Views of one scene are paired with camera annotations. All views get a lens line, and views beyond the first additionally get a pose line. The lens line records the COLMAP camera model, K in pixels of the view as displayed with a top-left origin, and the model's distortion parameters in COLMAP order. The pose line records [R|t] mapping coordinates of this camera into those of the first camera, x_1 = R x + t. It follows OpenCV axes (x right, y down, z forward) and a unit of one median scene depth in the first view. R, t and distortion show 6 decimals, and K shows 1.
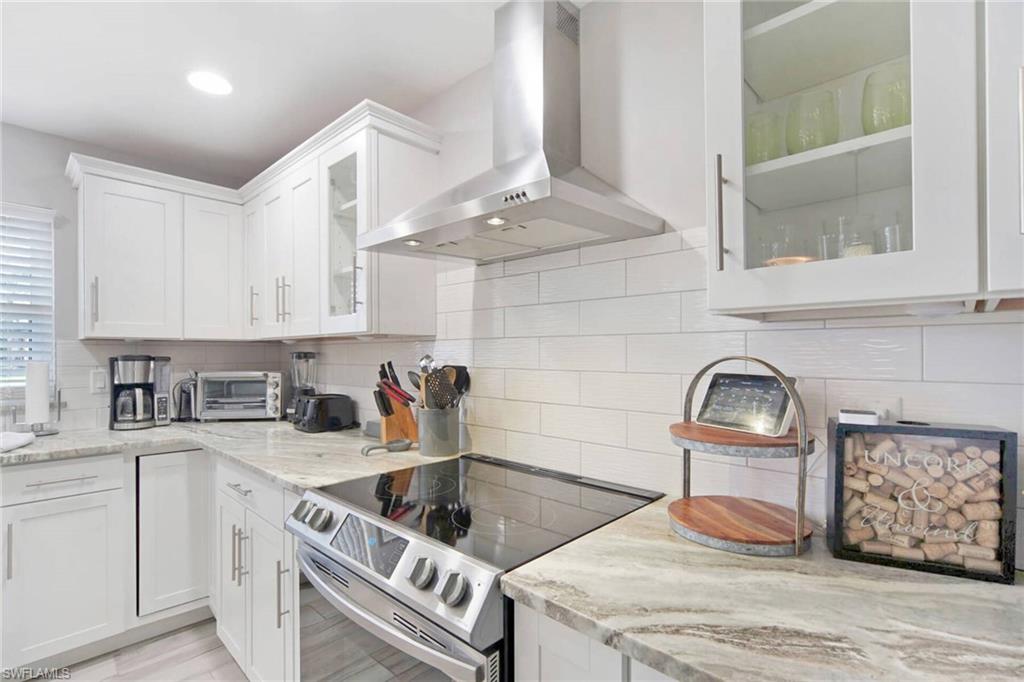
lens RADIAL K [[491.0, 0, 516.3], [0, 491.0, 350.7], [0, 0, 1]] dist [-0.003934, 0.001027]
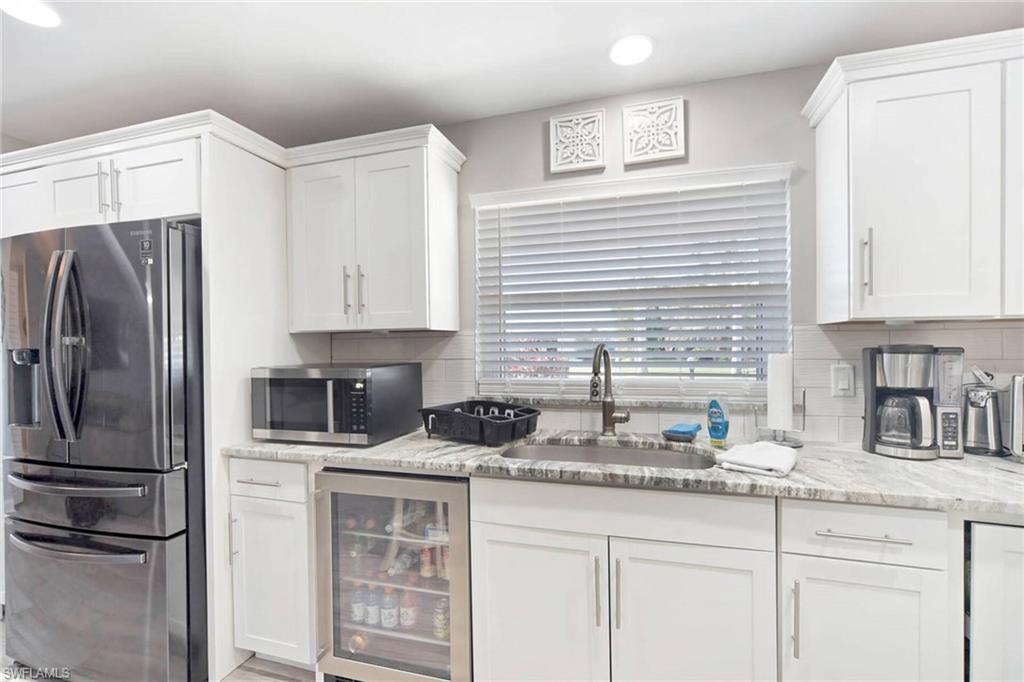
lens RADIAL K [[451.2, 0, 510.5], [0, 451.2, 352.1], [0, 0, 1]] dist [-0.008964, -0.000831]
pose [[0.448192, 0.015137, -0.893809, -0.492395], [0.005555, 0.999790, 0.019717, 0.004086], [0.893920, -0.013803, 0.448014, 0.260797]]
